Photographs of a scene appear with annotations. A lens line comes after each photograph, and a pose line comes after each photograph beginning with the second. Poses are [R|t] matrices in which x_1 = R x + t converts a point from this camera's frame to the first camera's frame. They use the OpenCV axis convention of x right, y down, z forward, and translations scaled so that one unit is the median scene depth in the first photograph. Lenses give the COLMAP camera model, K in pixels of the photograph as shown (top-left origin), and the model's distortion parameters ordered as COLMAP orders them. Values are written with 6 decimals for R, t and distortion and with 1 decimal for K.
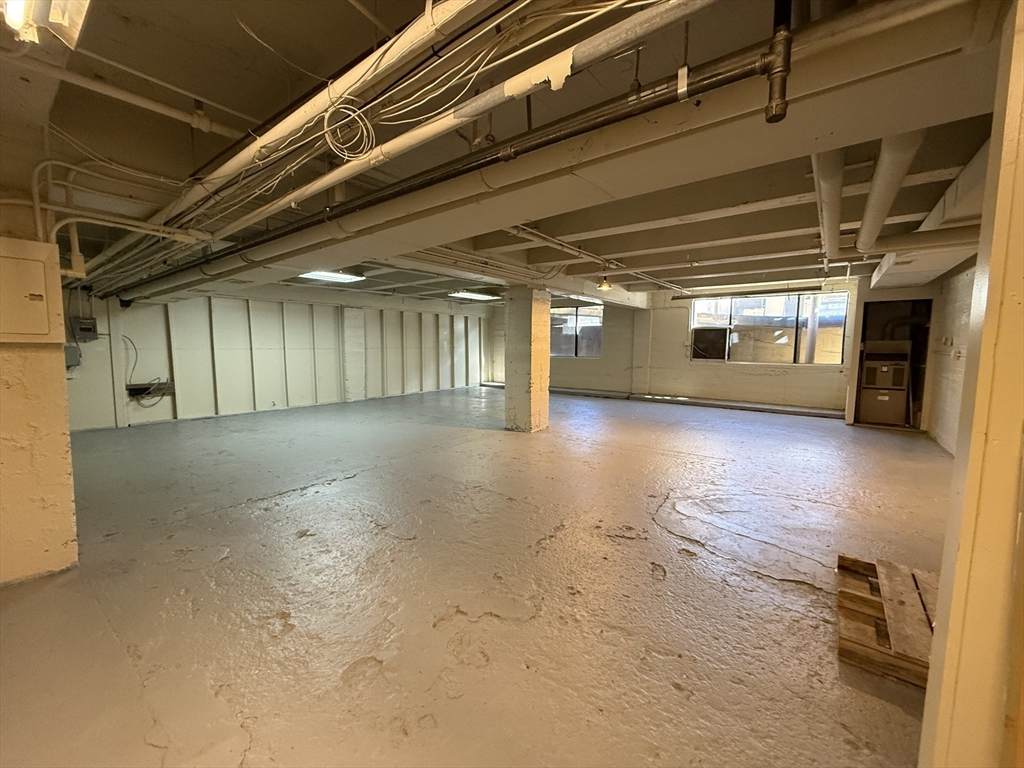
lens RADIAL K [[408.9, 0, 509.6], [0, 408.9, 381.2], [0, 0, 1]] dist [0.001121, 0.000219]
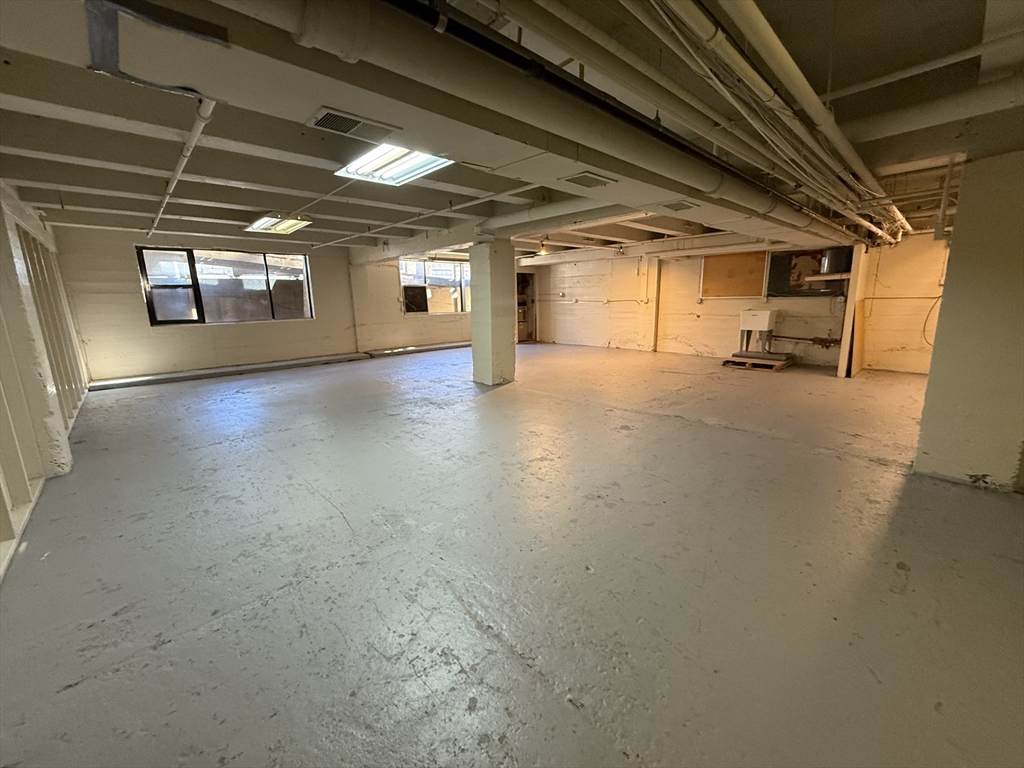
lens RADIAL K [[408.9, 0, 509.6], [0, 408.9, 381.2], [0, 0, 1]] dist [0.001121, 0.000219]
pose [[0.154420, -0.205828, 0.966328, -0.649582], [0.108722, 0.975660, 0.190442, -0.054403], [-0.982005, 0.075653, 0.173039, 0.538652]]
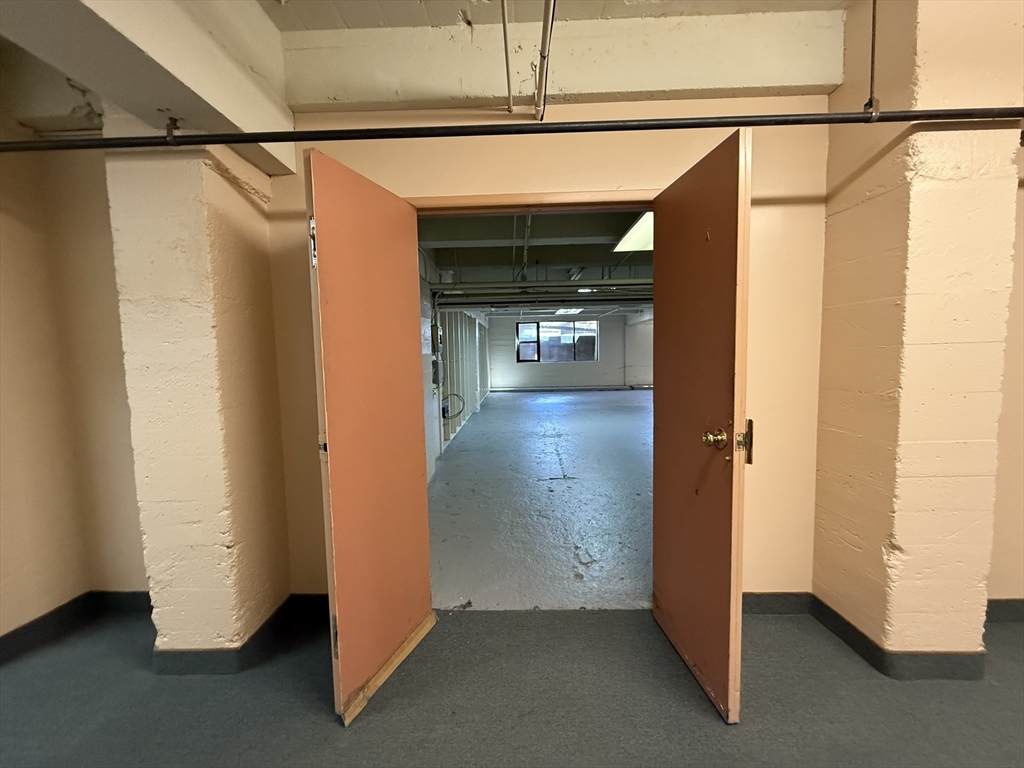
lens RADIAL K [[408.9, 0, 509.6], [0, 408.9, 381.2], [0, 0, 1]] dist [0.001121, 0.000219]
pose [[0.801232, -0.064022, 0.594918, -0.896362], [0.079177, 0.996860, 0.000641, -0.018049], [-0.593092, 0.046590, 0.803786, 0.151798]]
